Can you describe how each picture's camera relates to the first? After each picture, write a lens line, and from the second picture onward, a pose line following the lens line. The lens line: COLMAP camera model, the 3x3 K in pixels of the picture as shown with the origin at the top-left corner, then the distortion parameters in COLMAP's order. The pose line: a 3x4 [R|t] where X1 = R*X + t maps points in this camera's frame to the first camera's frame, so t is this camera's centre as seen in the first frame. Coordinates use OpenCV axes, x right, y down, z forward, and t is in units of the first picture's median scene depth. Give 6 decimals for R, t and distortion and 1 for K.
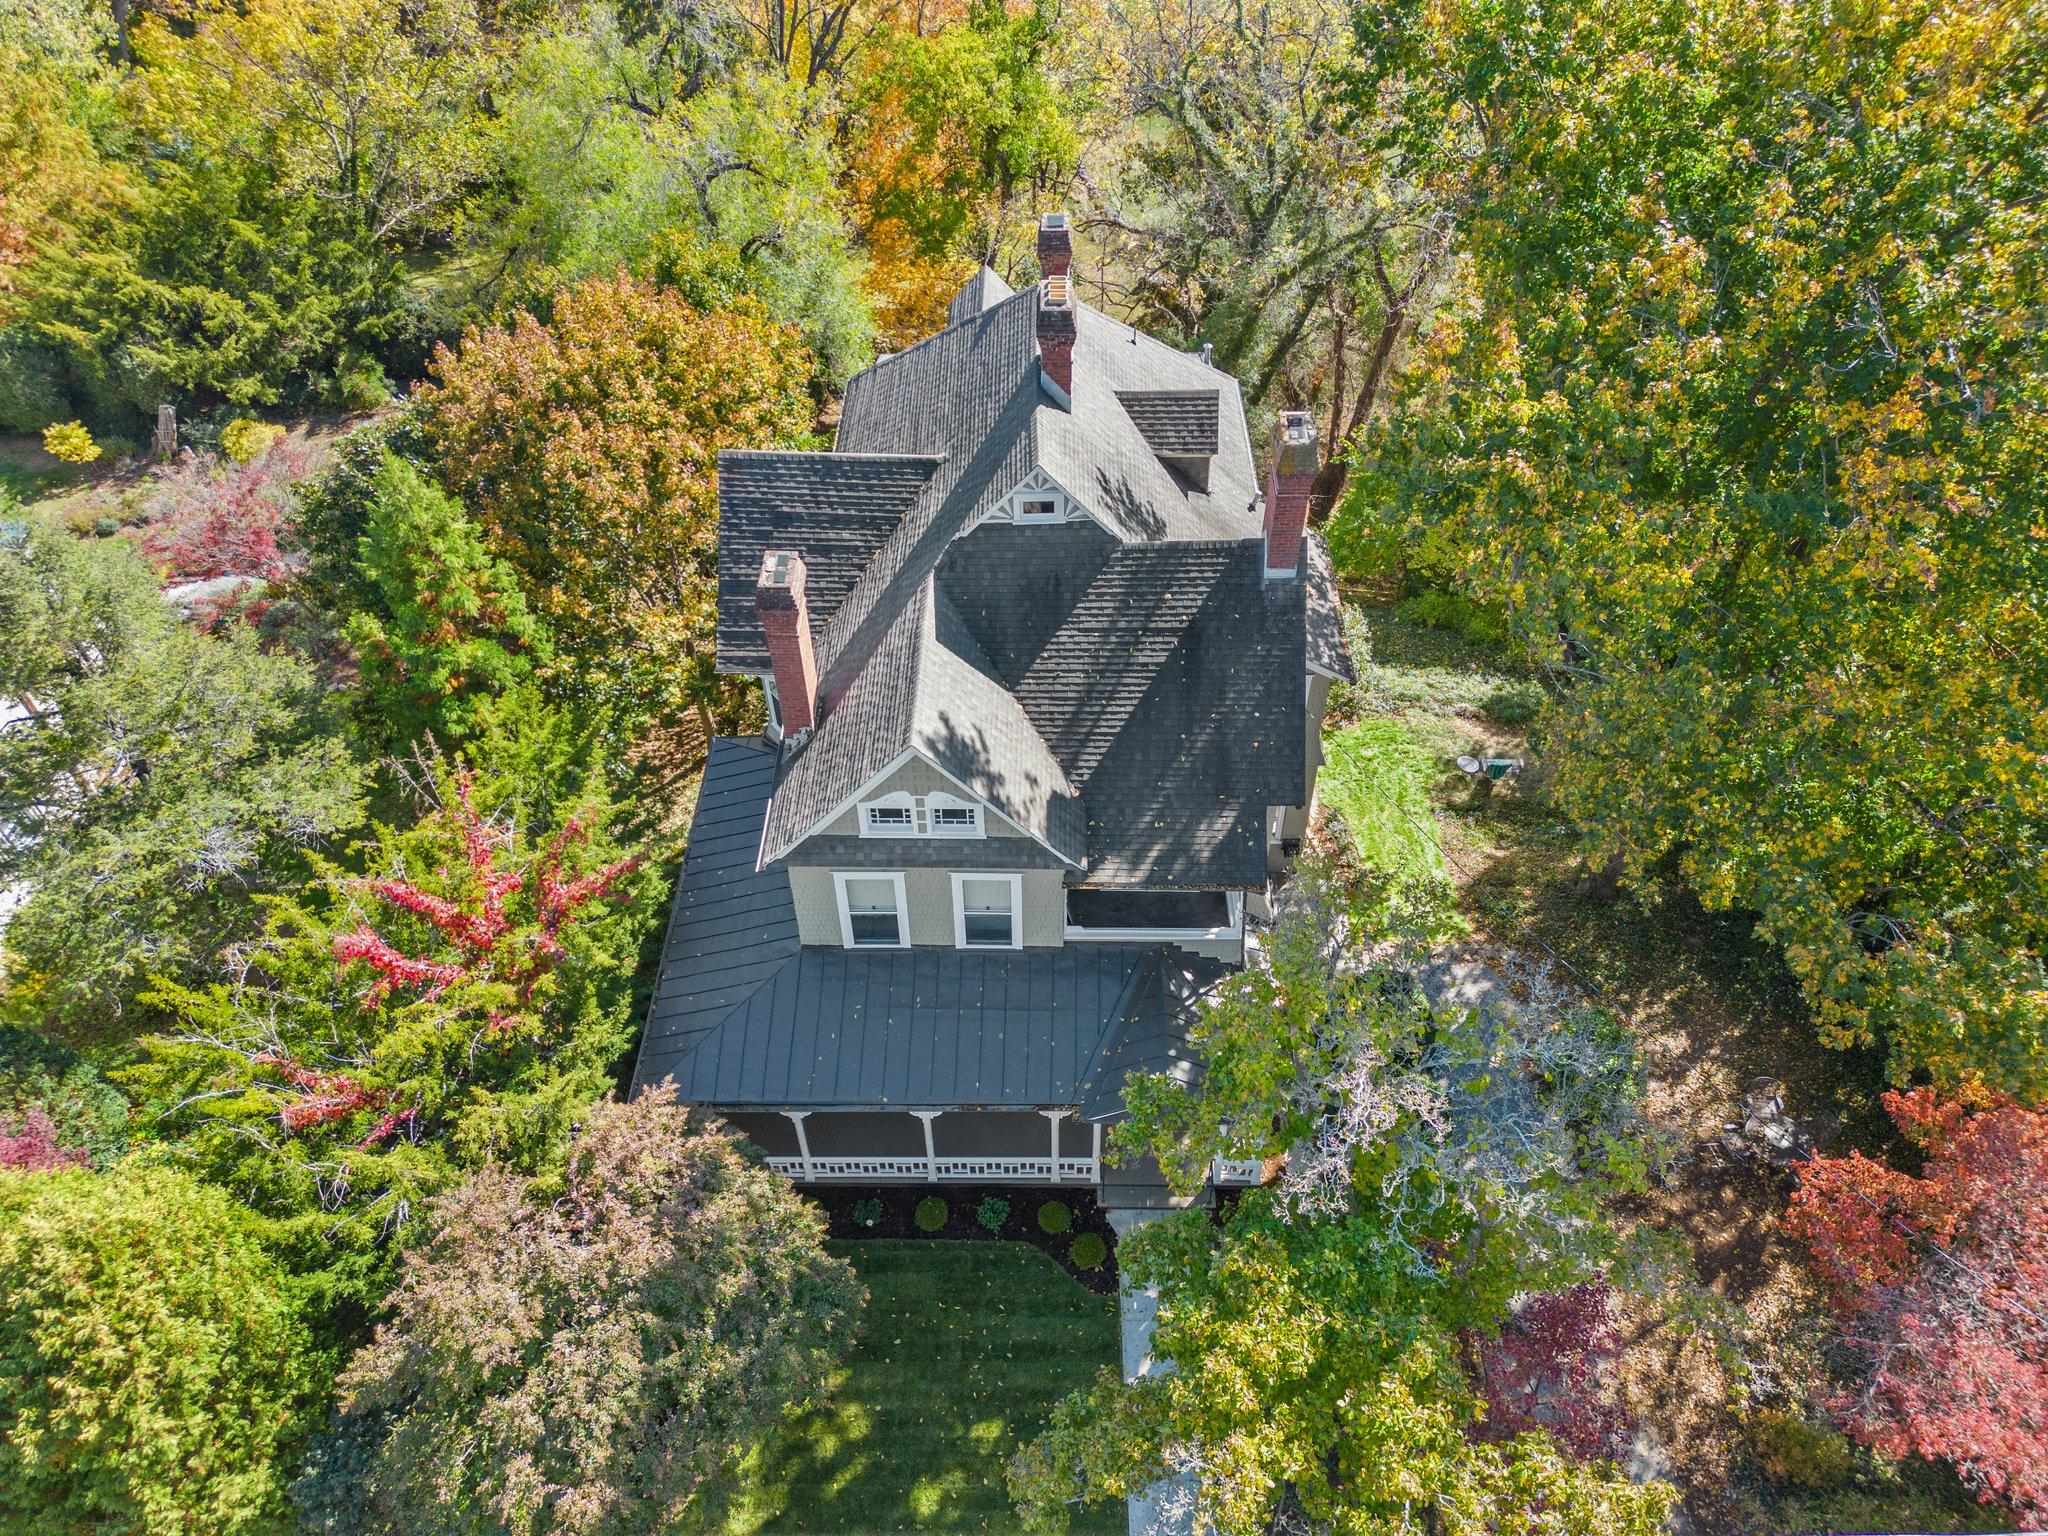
lens RADIAL K [[1425.6, 0, 1020.4], [0, 1425.6, 781.6], [0, 0, 1]] dist [0.049346, -0.036004]
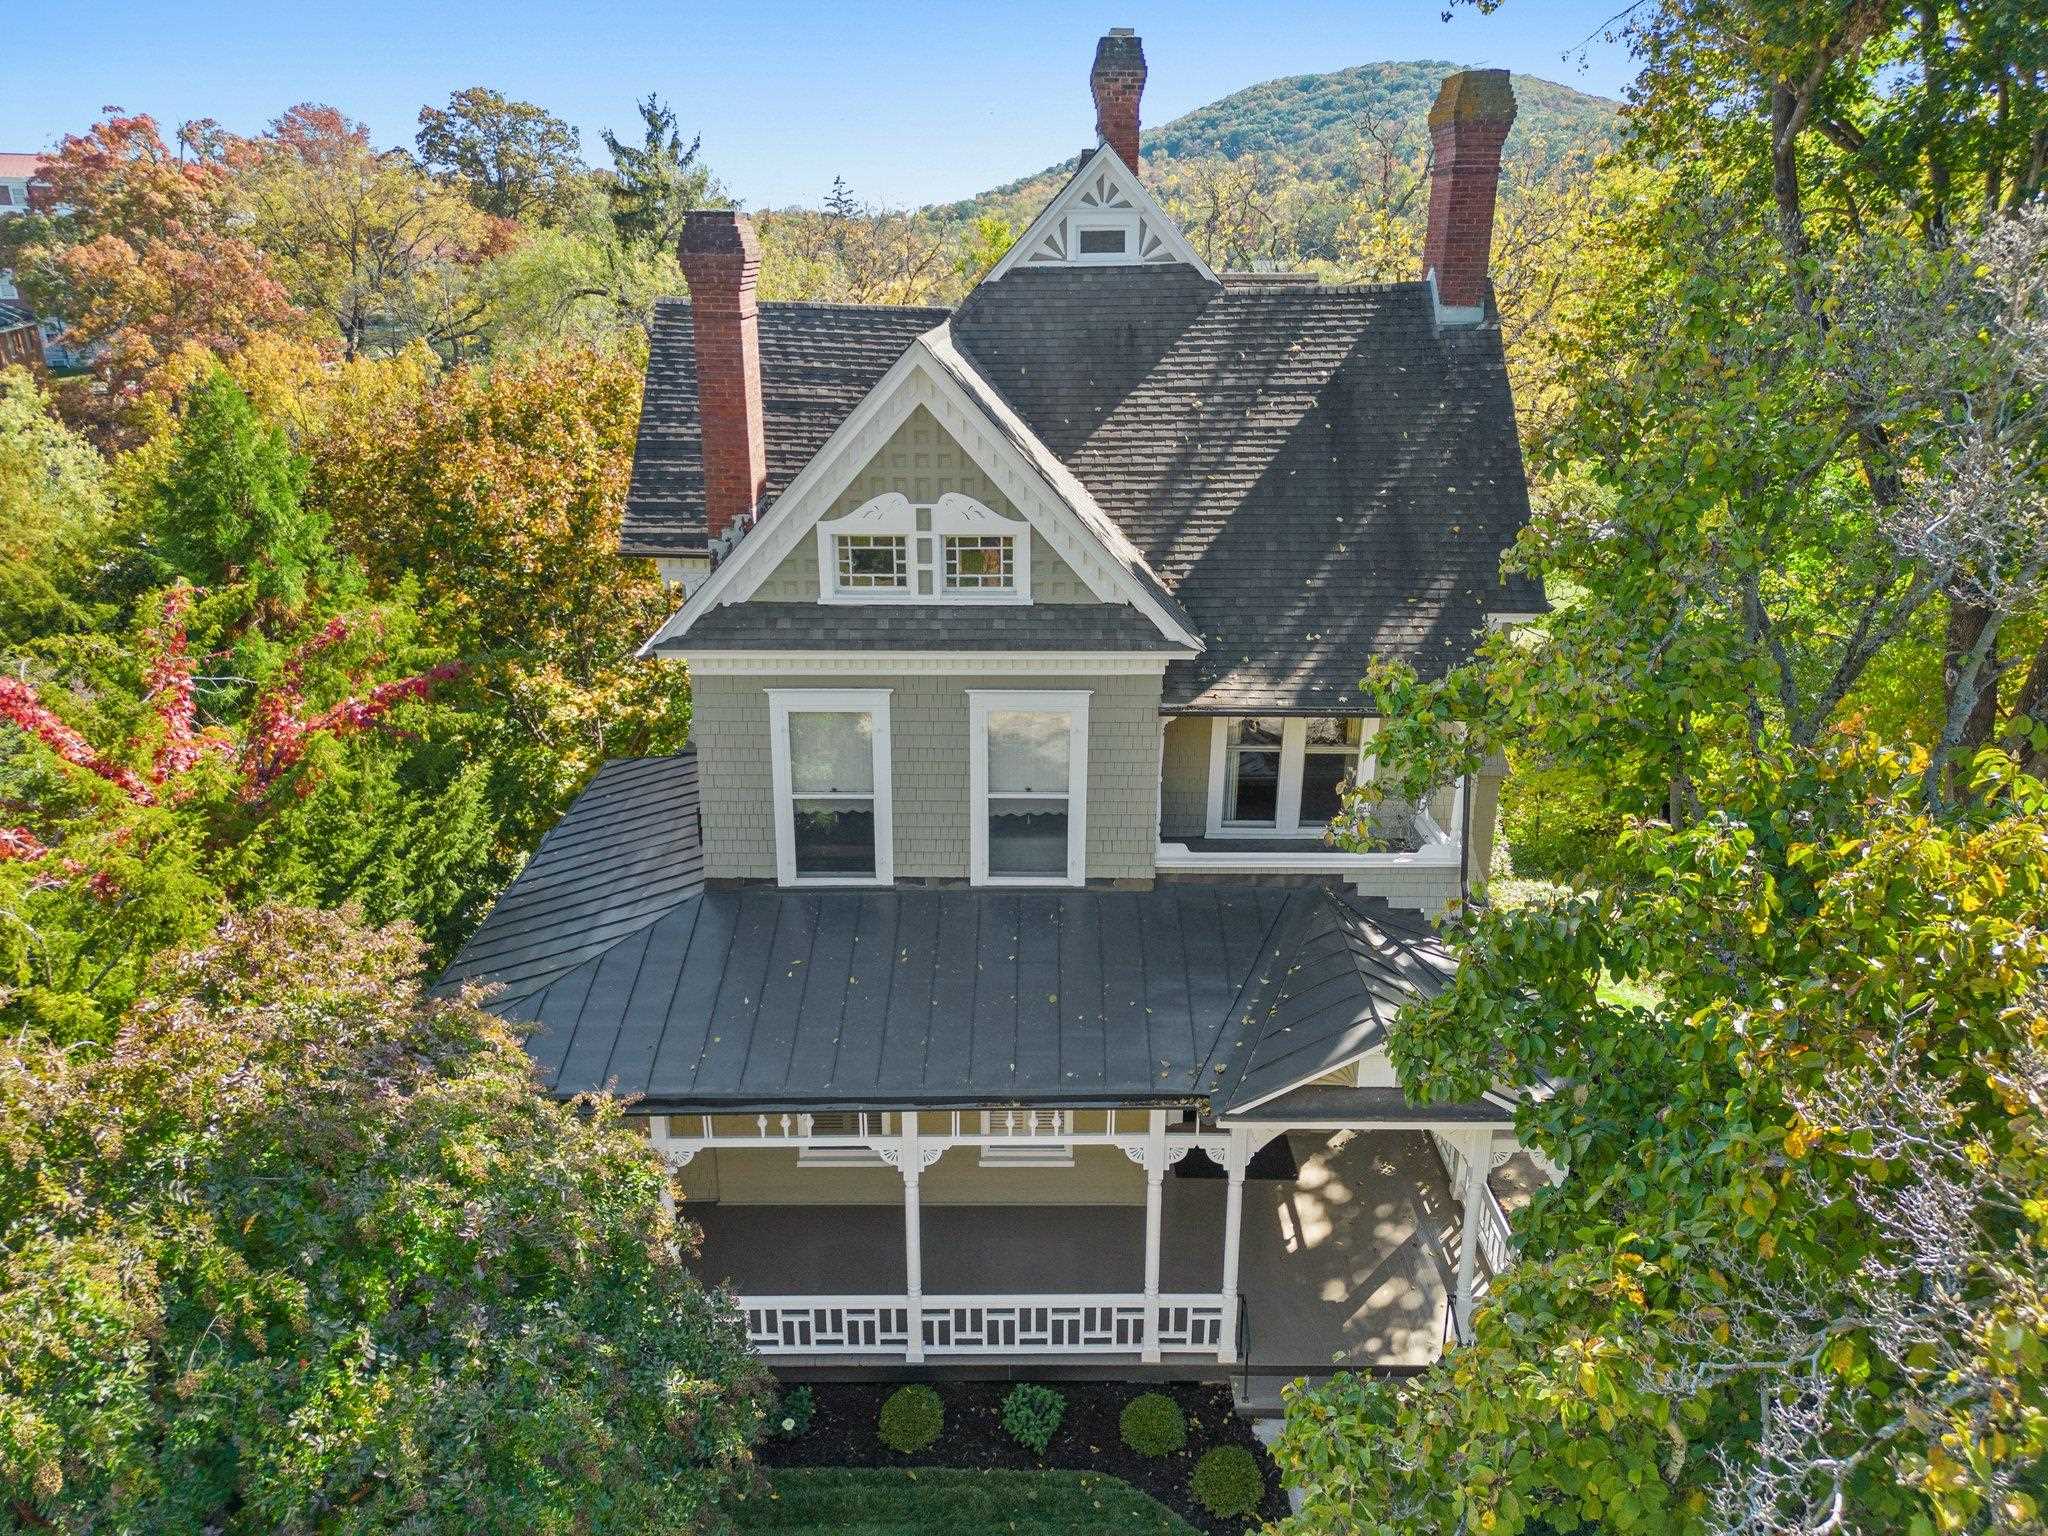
lens RADIAL K [[1425.6, 0, 1023.1], [0, 1425.6, 780.4], [0, 0, 1]] dist [0.049346, -0.036004]
pose [[0.999803, 0.007580, 0.018328, -0.035165], [0.001187, 0.899569, -0.436778, 0.335782], [-0.019798, 0.436714, 0.899383, 0.461486]]
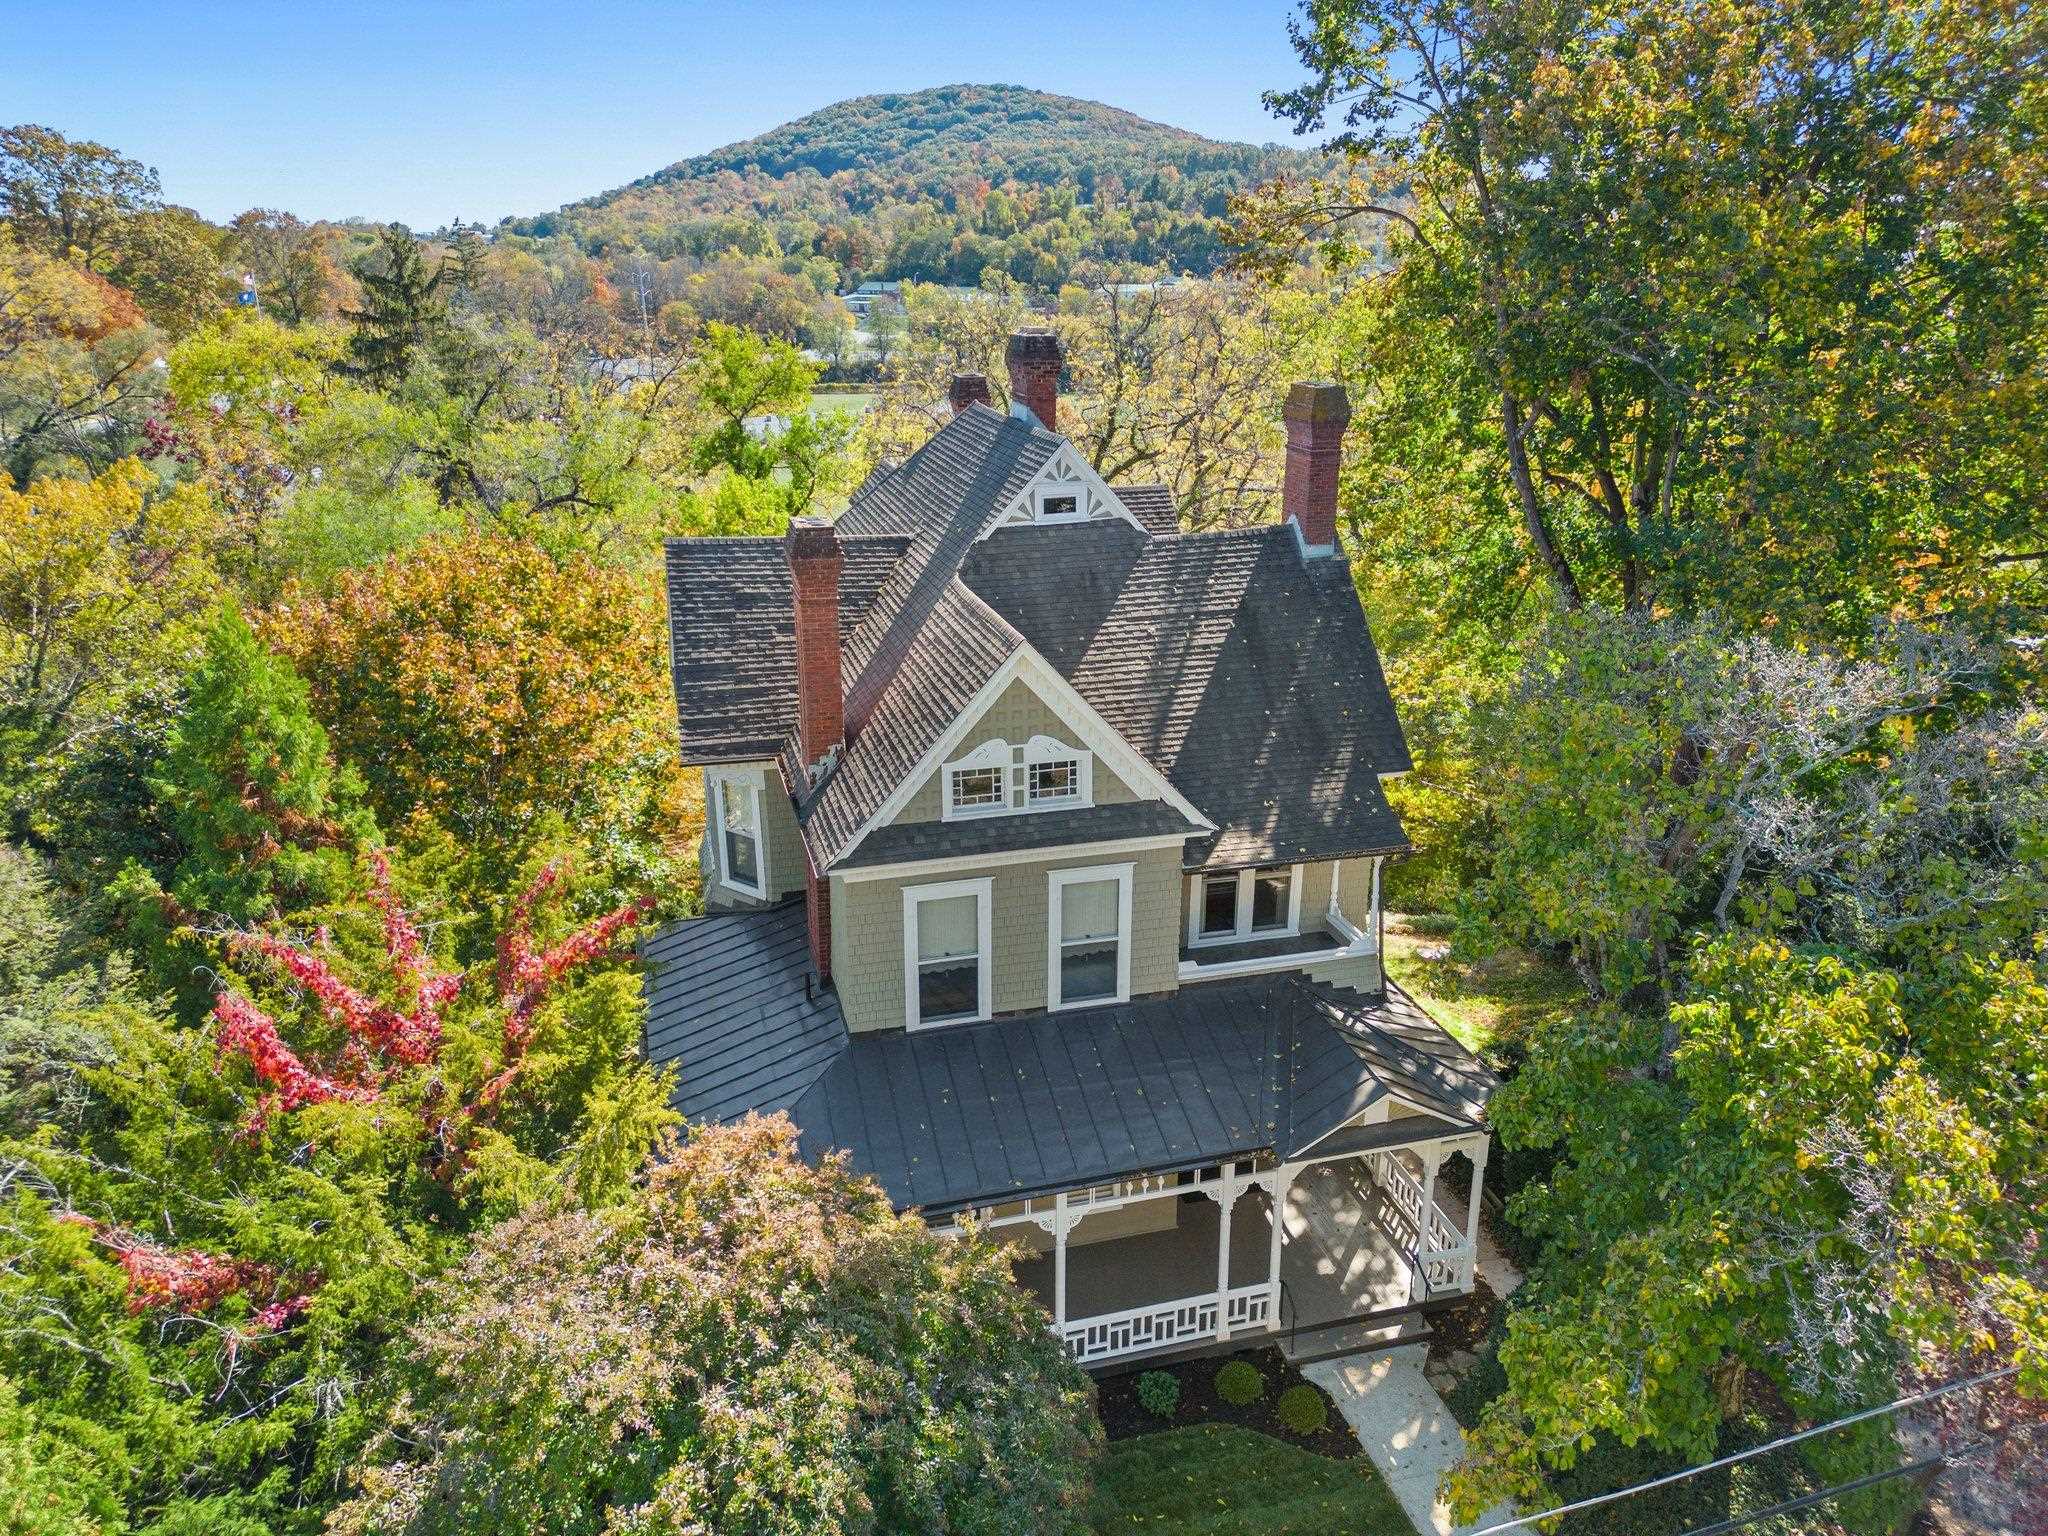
lens RADIAL K [[1425.6, 0, 1016.9], [0, 1425.6, 771.1], [0, 0, 1]] dist [0.049346, -0.036004]
pose [[0.963248, -0.083840, 0.255194, -0.252151], [0.189781, 0.884753, -0.425670, 0.332611], [-0.190096, 0.458457, 0.868148, 0.268138]]
